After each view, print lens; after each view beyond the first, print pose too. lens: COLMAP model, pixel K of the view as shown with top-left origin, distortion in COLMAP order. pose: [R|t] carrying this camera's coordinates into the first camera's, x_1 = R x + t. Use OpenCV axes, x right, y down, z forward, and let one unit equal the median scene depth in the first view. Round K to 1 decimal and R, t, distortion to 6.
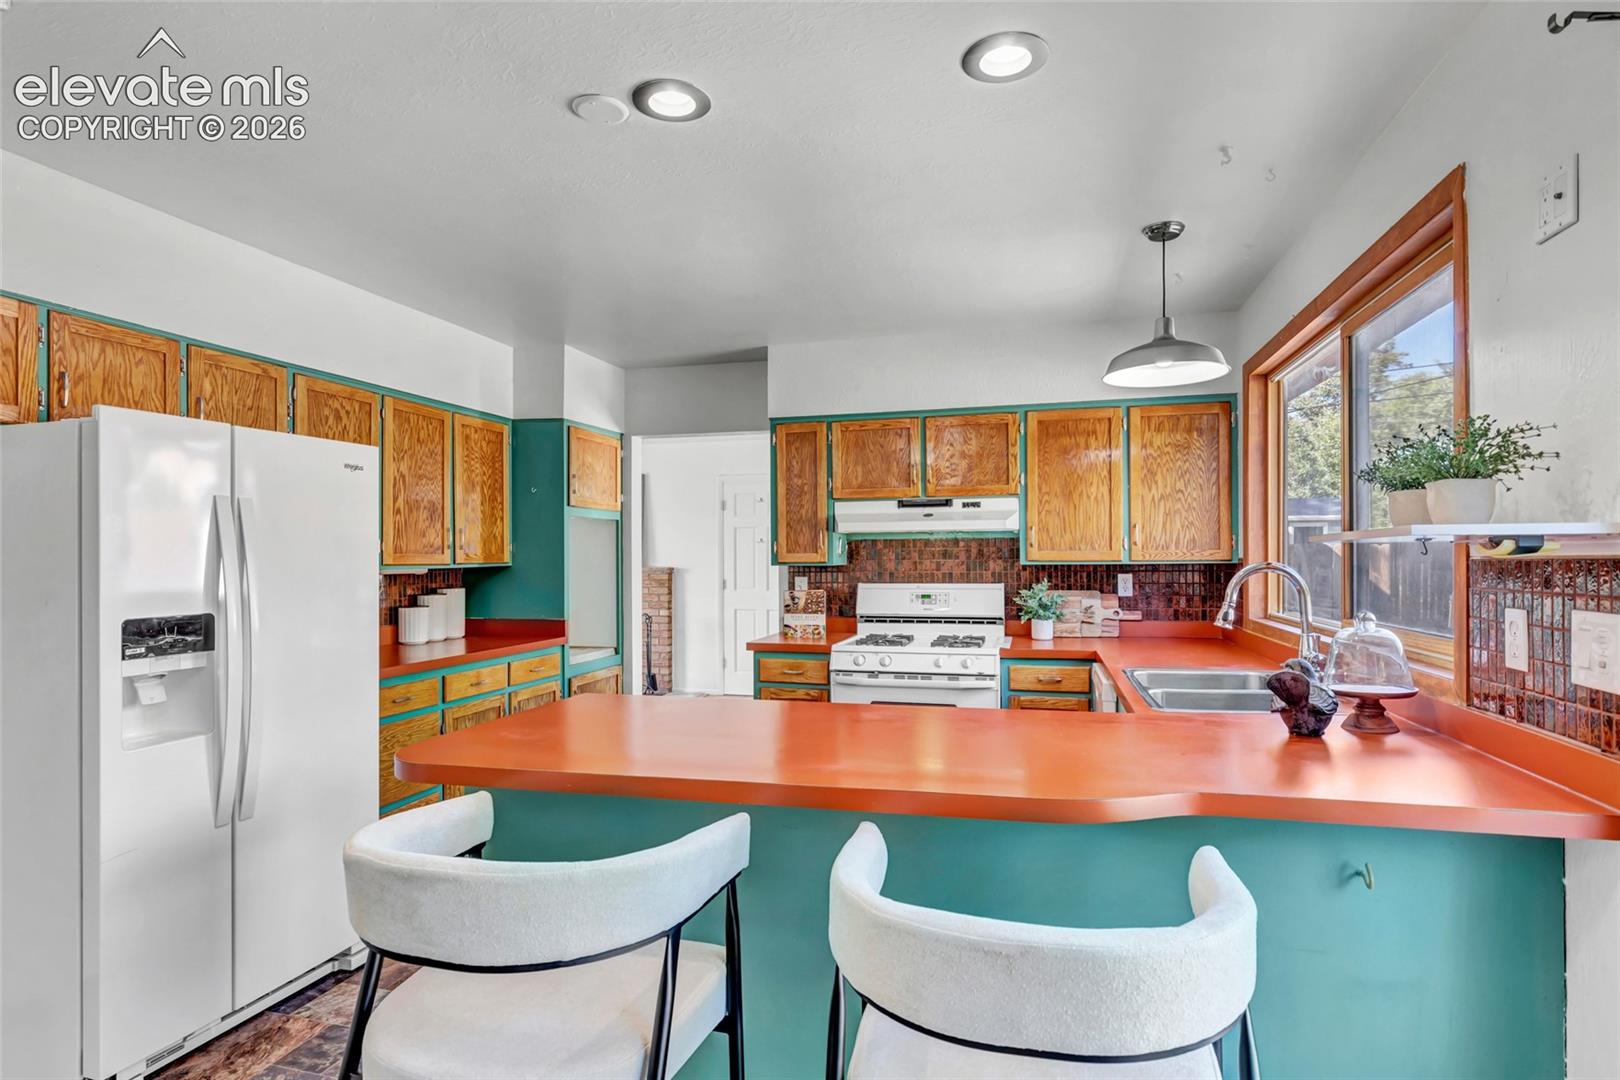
lens RADIAL K [[839.6, 0, 814.6], [0, 839.6, 550.7], [0, 0, 1]] dist [0.002782, 0.000130]
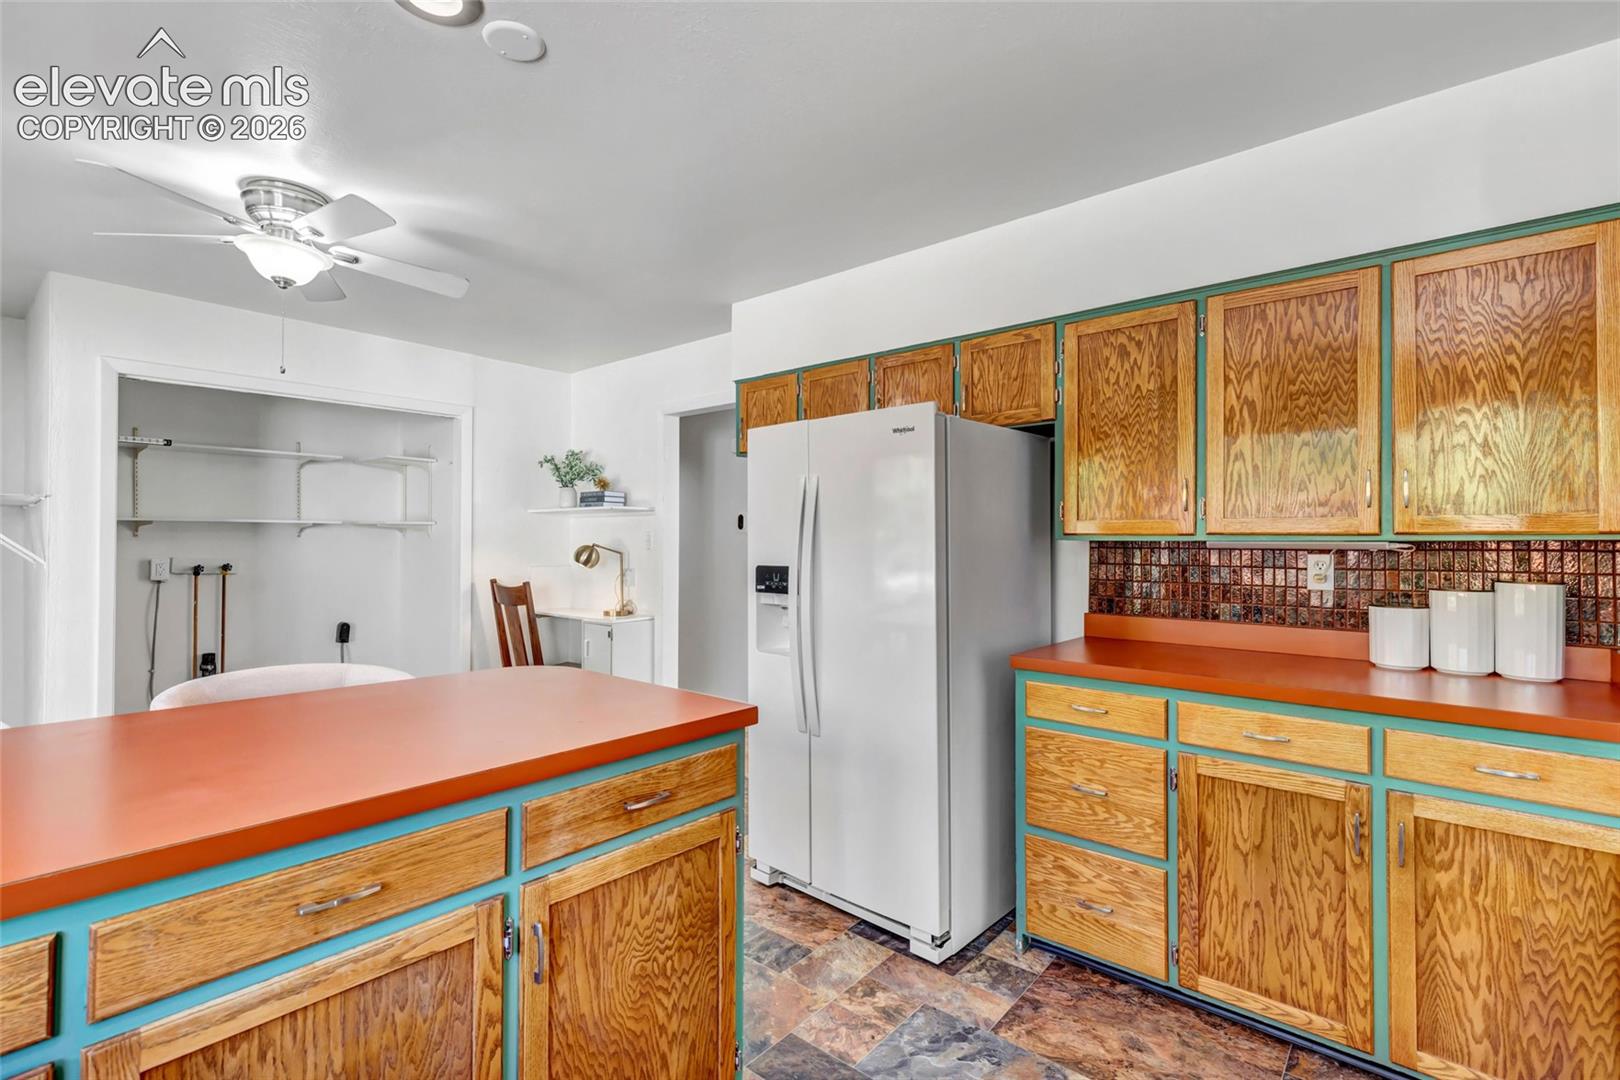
lens RADIAL K [[741.9, 0, 813.3], [0, 741.9, 534.6], [0, 0, 1]] dist [0.003048, 0.000141]
pose [[-0.429909, -0.004514, -0.902861, 0.176748], [0.004403, 0.999965, -0.007097, 0.017779], [0.902861, -0.007027, -0.429875, 0.838171]]
